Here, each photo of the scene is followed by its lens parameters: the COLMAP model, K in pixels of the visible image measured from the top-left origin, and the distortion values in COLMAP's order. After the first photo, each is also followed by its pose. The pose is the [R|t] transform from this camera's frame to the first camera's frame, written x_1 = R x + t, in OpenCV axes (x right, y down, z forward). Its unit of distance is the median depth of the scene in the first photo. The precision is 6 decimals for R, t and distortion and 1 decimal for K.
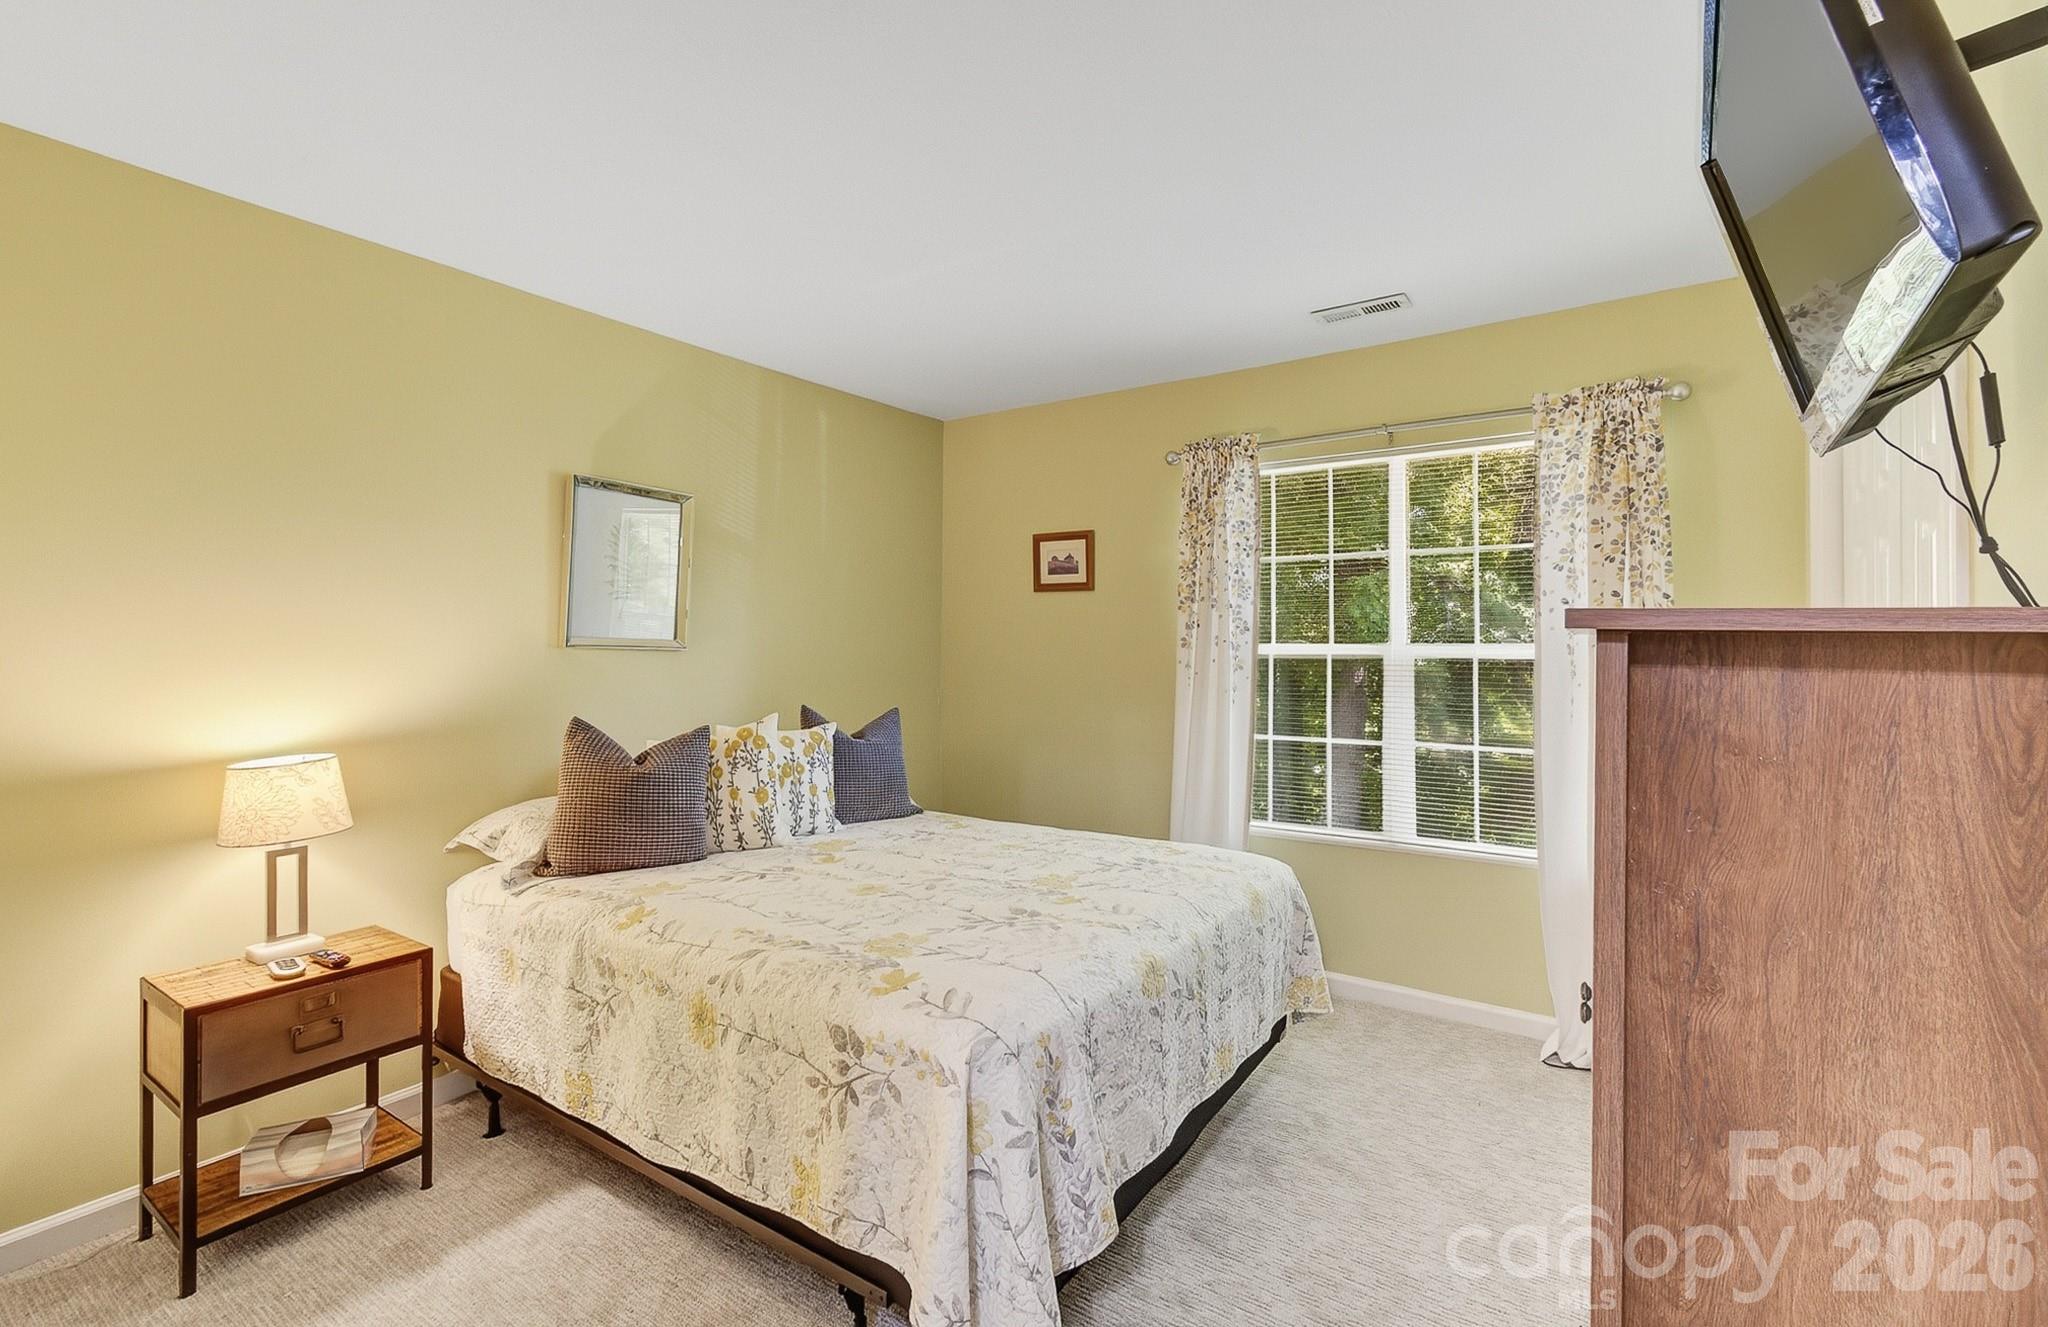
lens RADIAL K [[894.4, 0, 1016.7], [0, 894.4, 662.3], [0, 0, 1]] dist [0.013516, 0.000872]
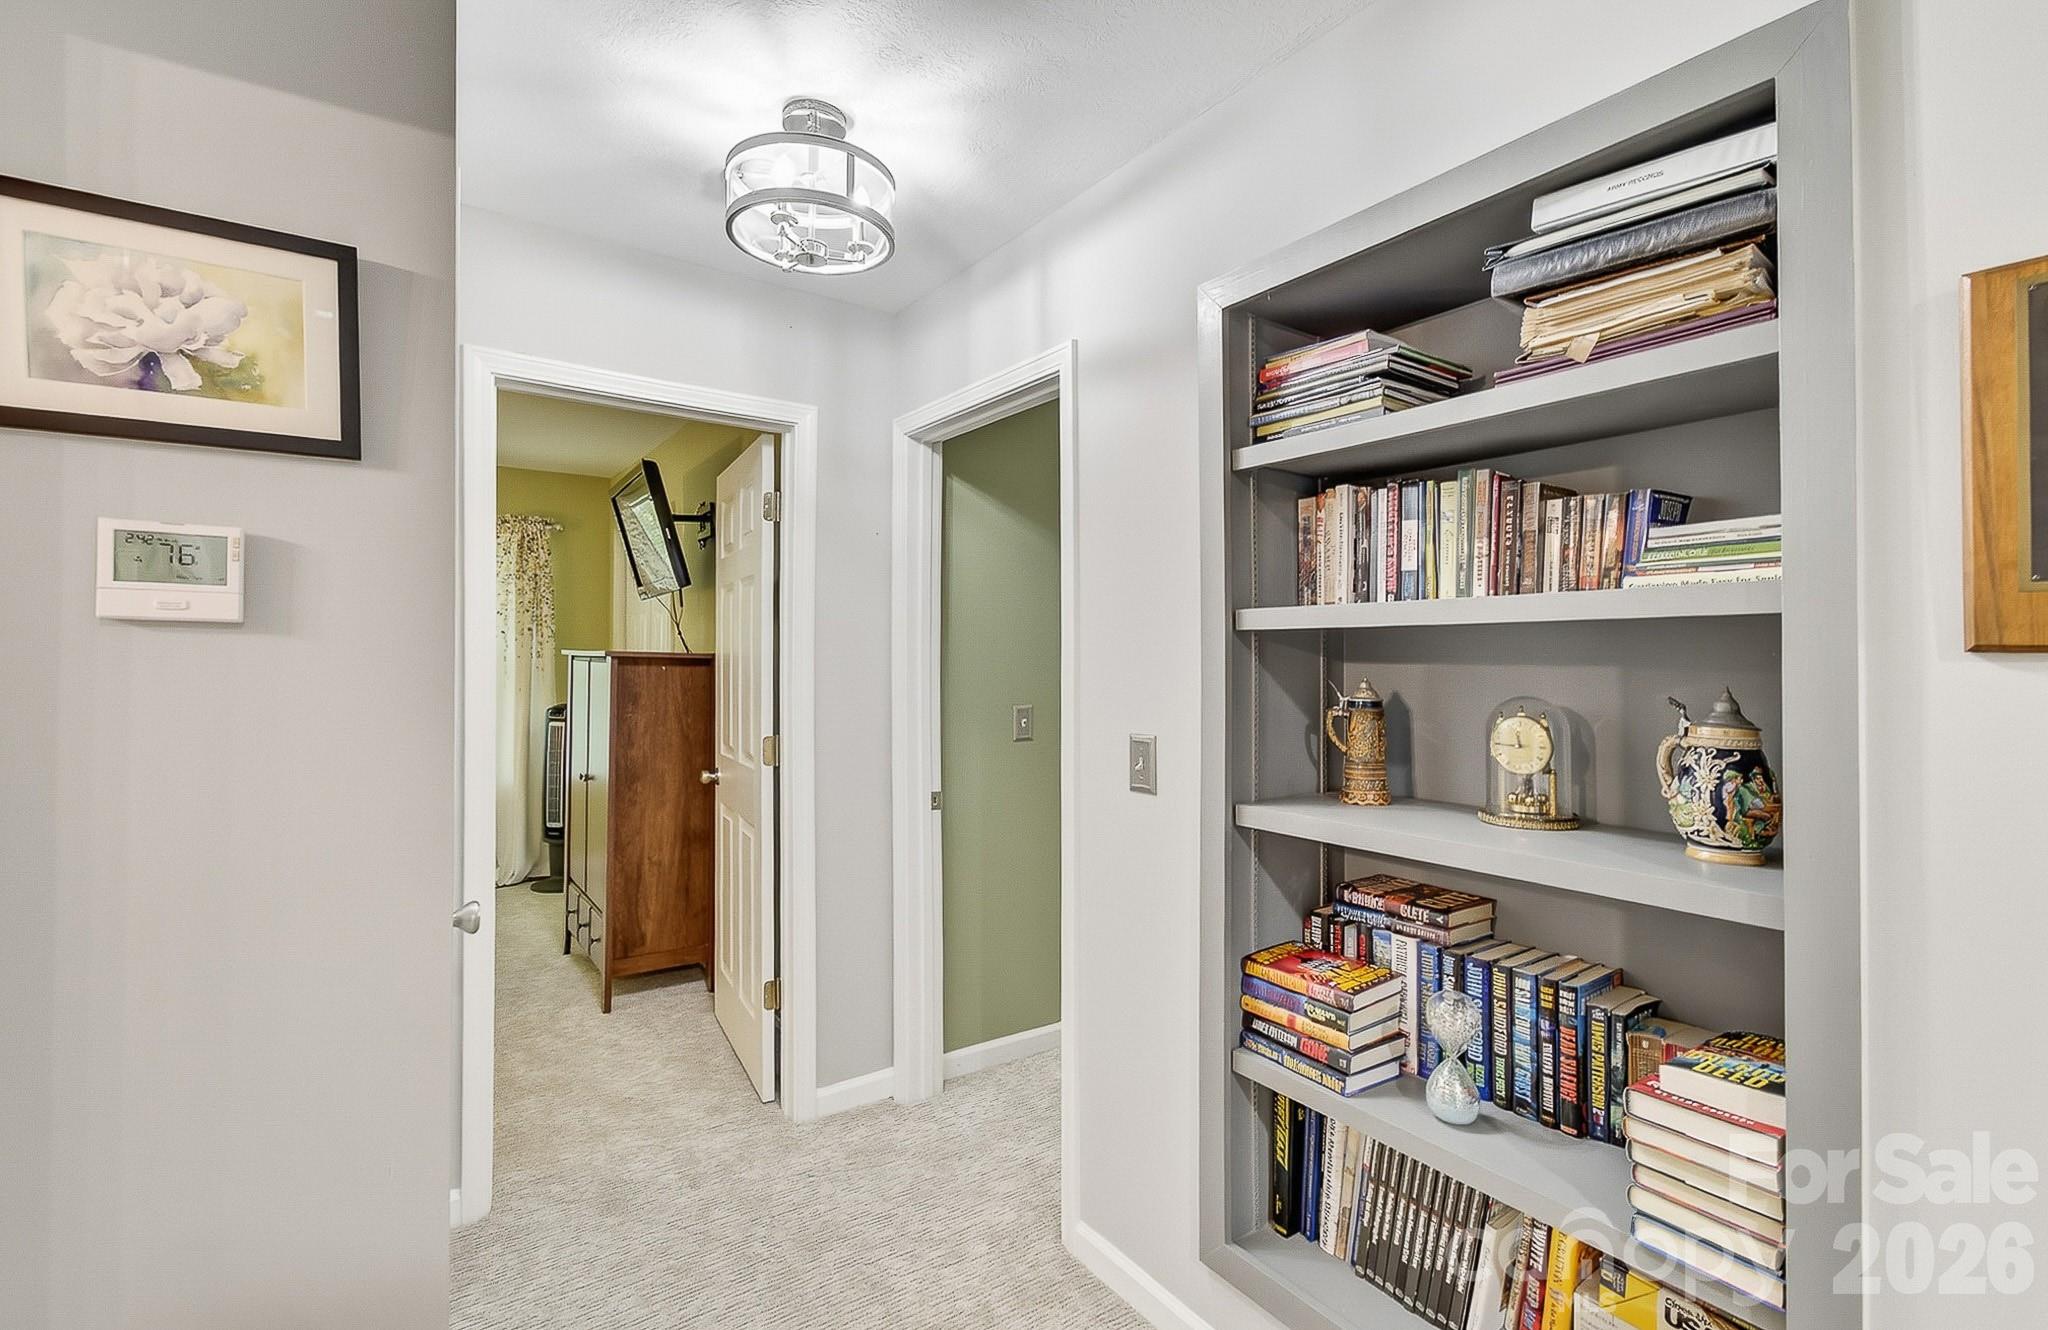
lens RADIAL K [[894.4, 0, 1017.3], [0, 894.4, 659.6], [0, 0, 1]] dist [0.013516, 0.000872]
pose [[0.369984, -0.003675, 0.929031, -1.136661], [0.014189, 0.999898, -0.001695, 0.004407], [-0.928930, 0.013809, 0.369998, -1.022984]]
